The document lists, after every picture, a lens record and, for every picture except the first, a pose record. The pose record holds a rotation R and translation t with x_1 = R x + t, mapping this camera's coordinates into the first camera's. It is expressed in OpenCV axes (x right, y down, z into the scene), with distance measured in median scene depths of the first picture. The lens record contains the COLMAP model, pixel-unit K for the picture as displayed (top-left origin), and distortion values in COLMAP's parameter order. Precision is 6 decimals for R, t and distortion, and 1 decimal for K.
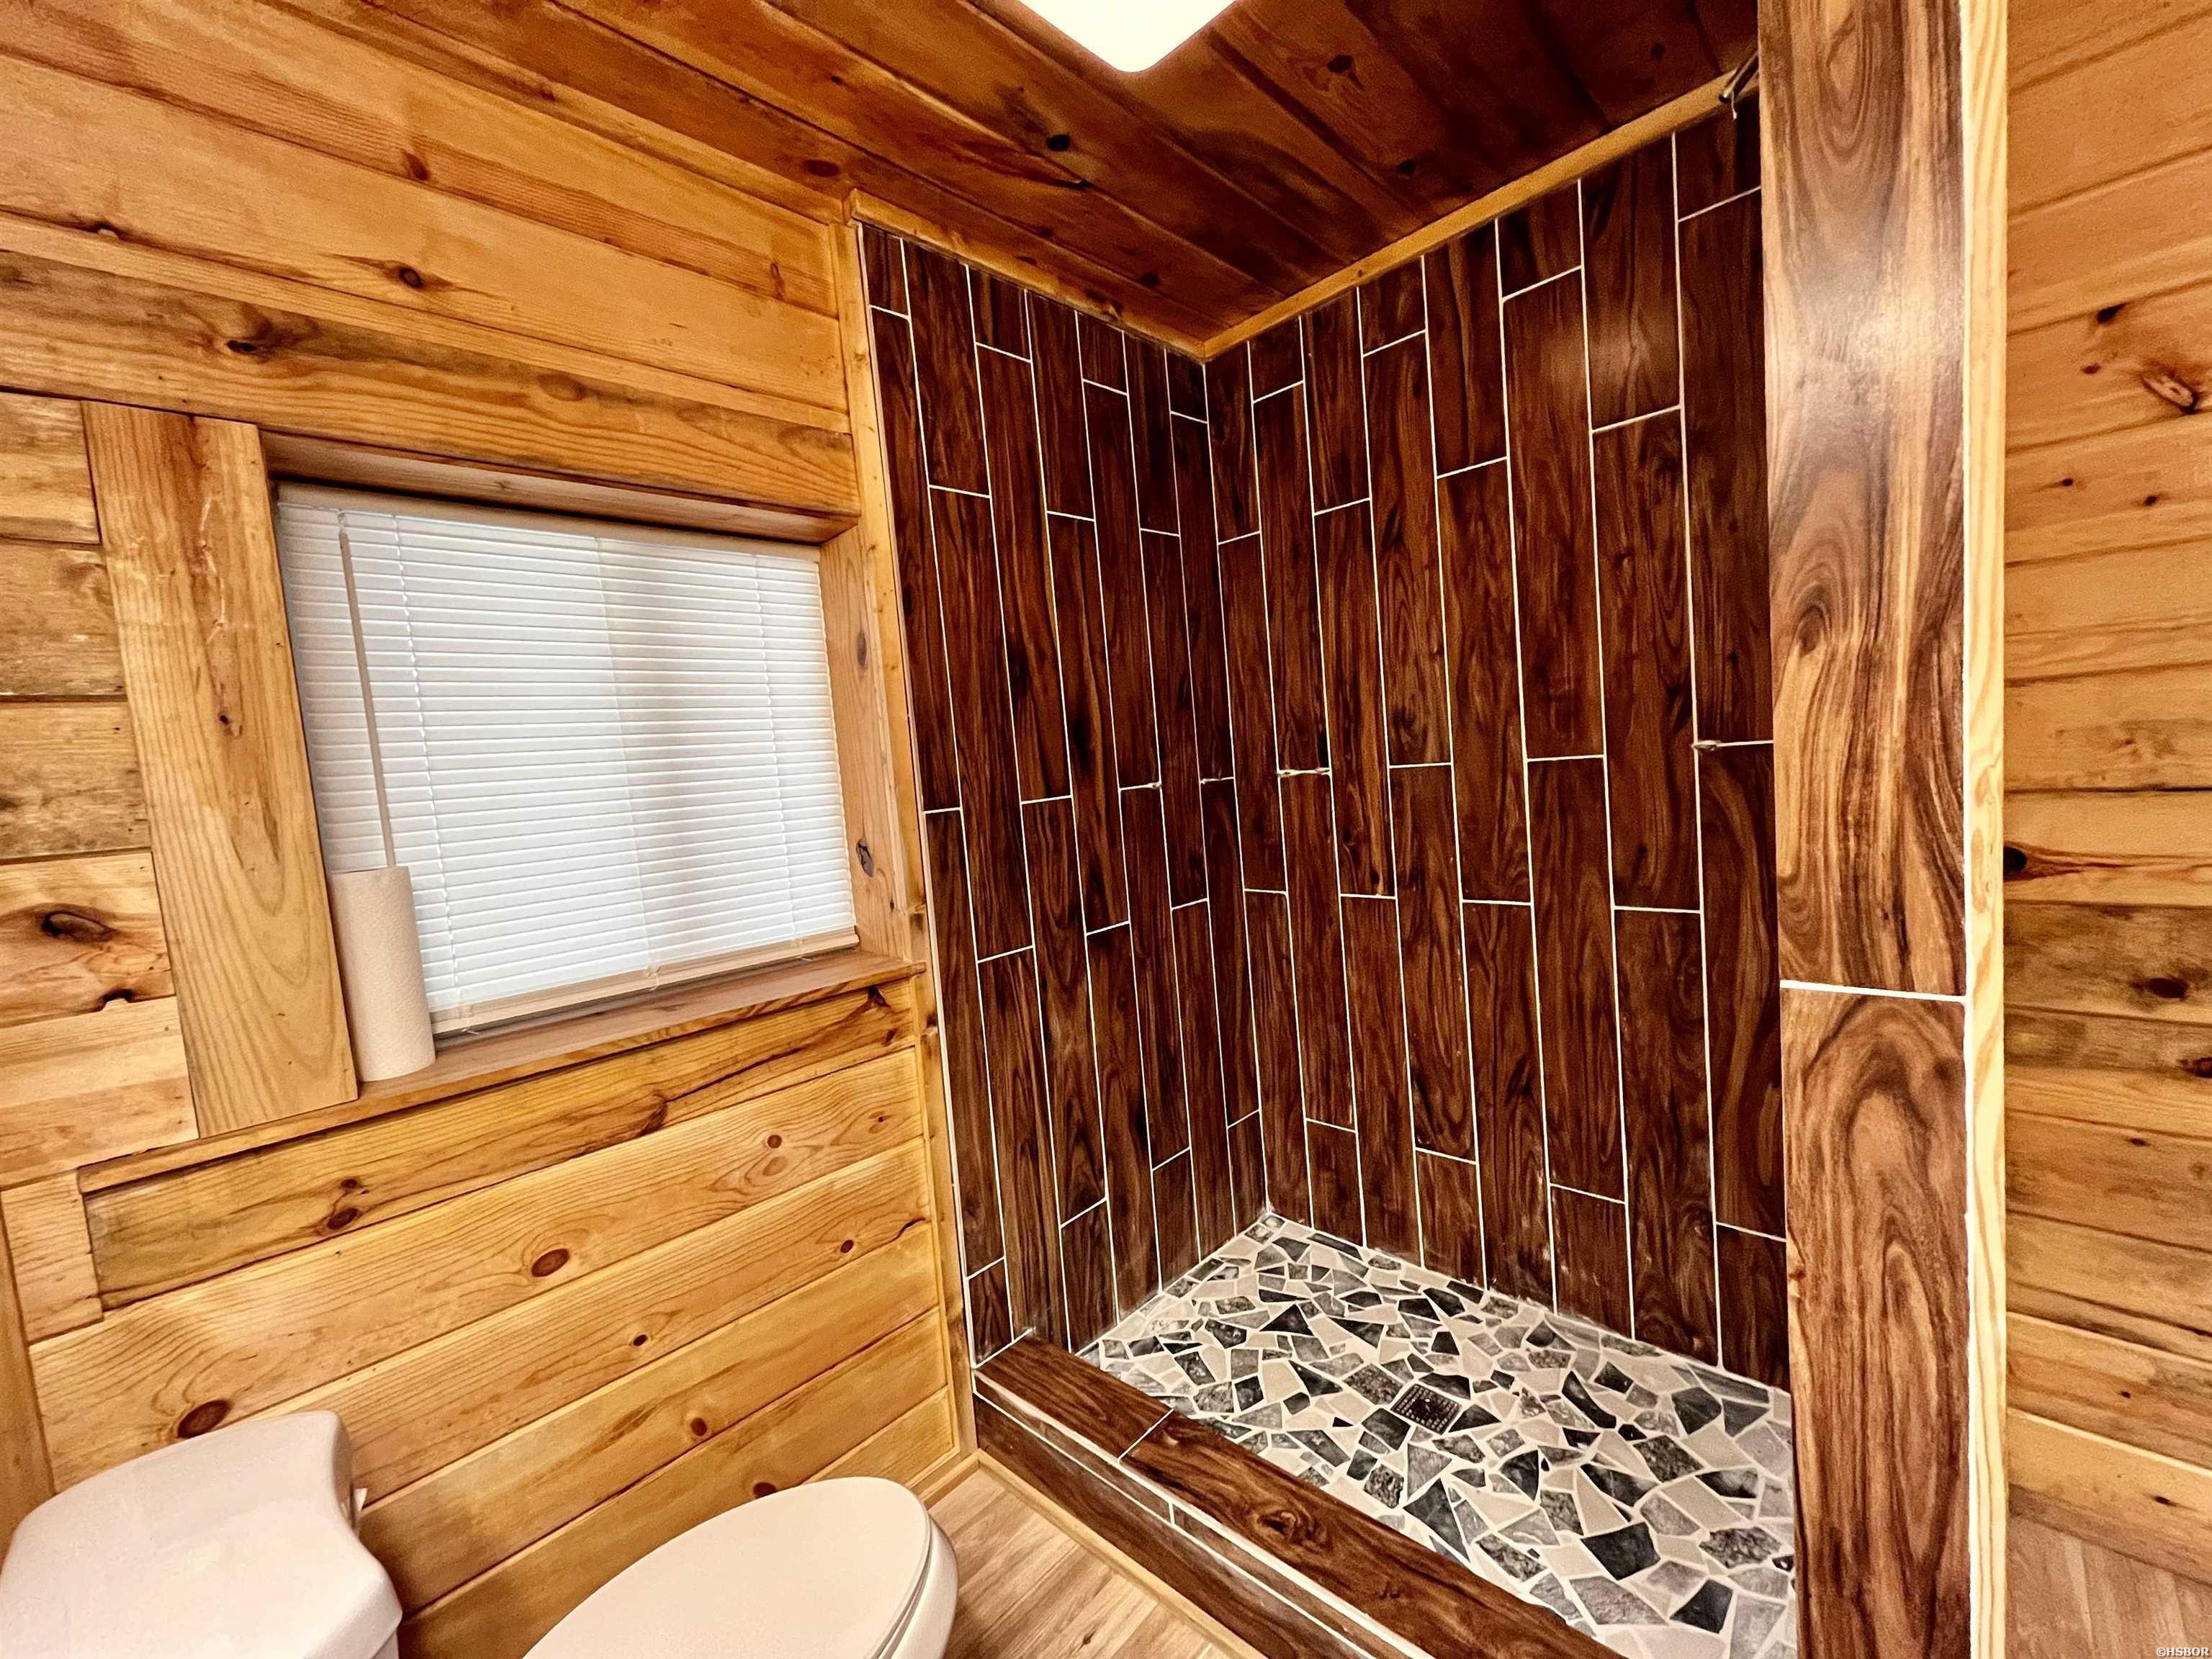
lens RADIAL K [[904.4, 0, 1102.3], [0, 904.4, 828.3], [0, 0, 1]] dist [-0.002850, 0.000158]
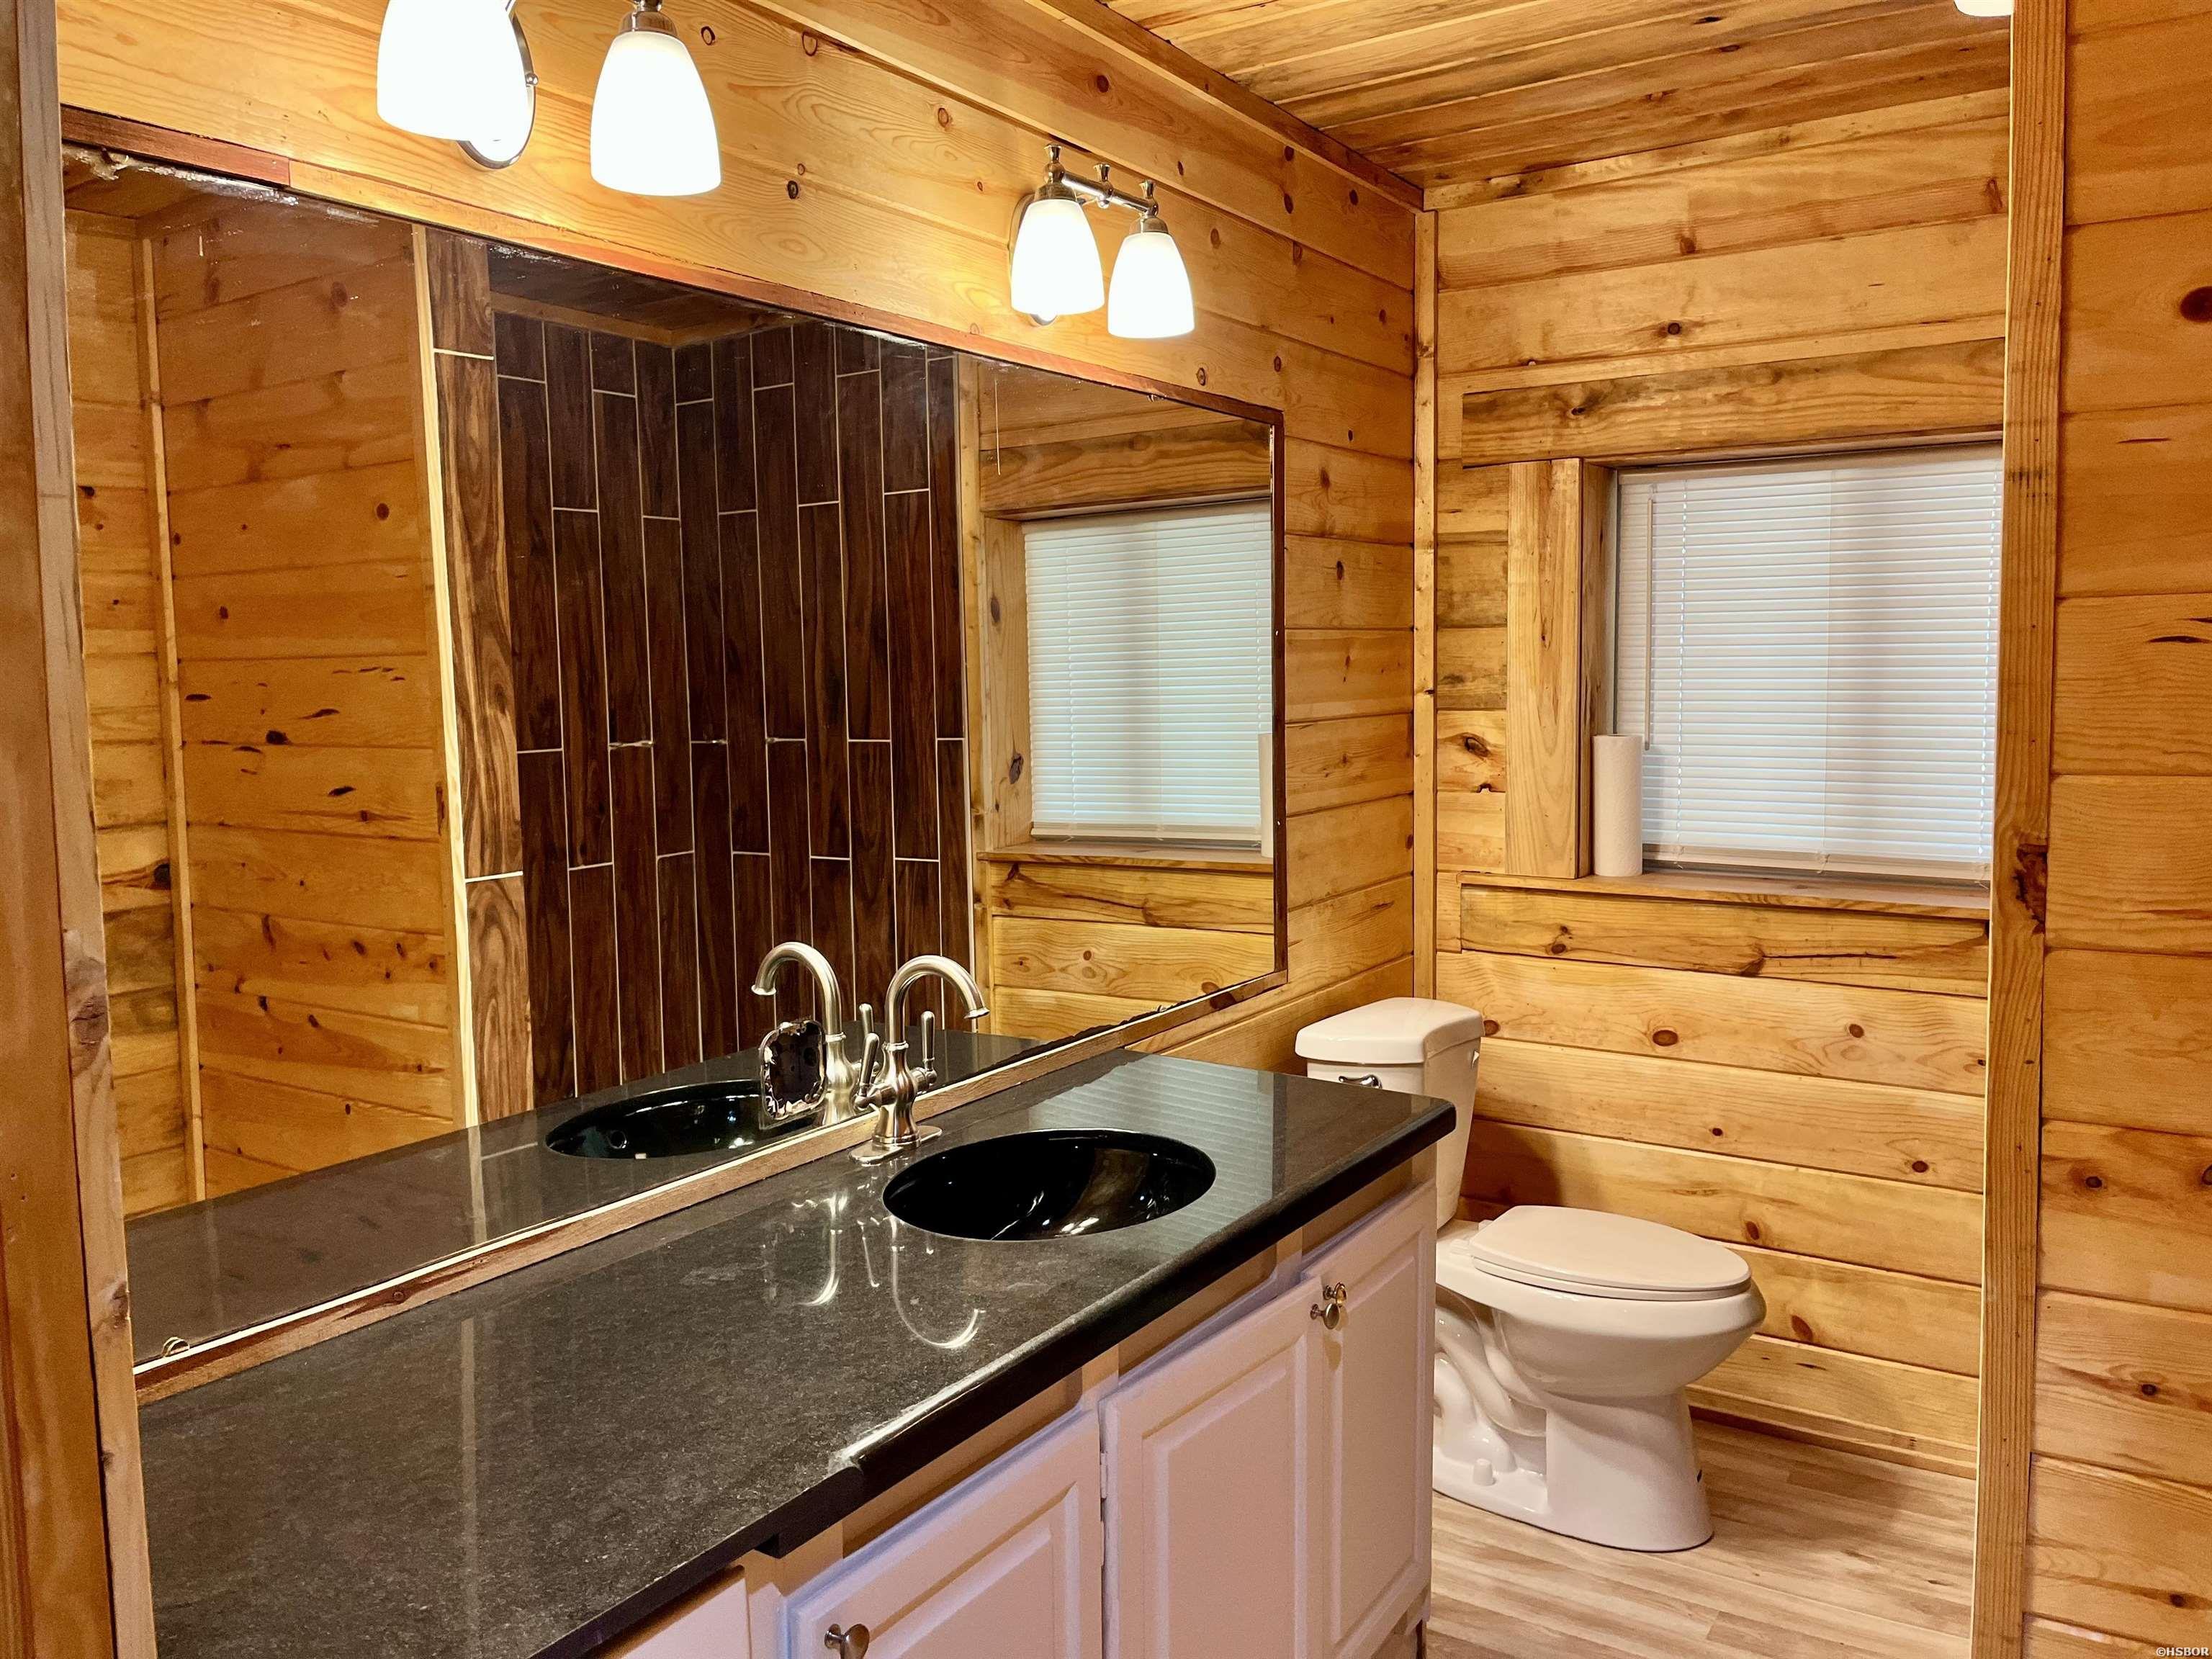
lens RADIAL K [[1675.8, 0, 1106.8], [0, 1675.8, 823.7], [0, 0, 1]] dist [0.073343, -0.102323]
pose [[0.186998, 0.177573, -0.966178, 1.949808], [-0.077442, 0.983131, 0.165701, -0.231551], [0.979303, 0.043837, 0.197595, -0.409523]]
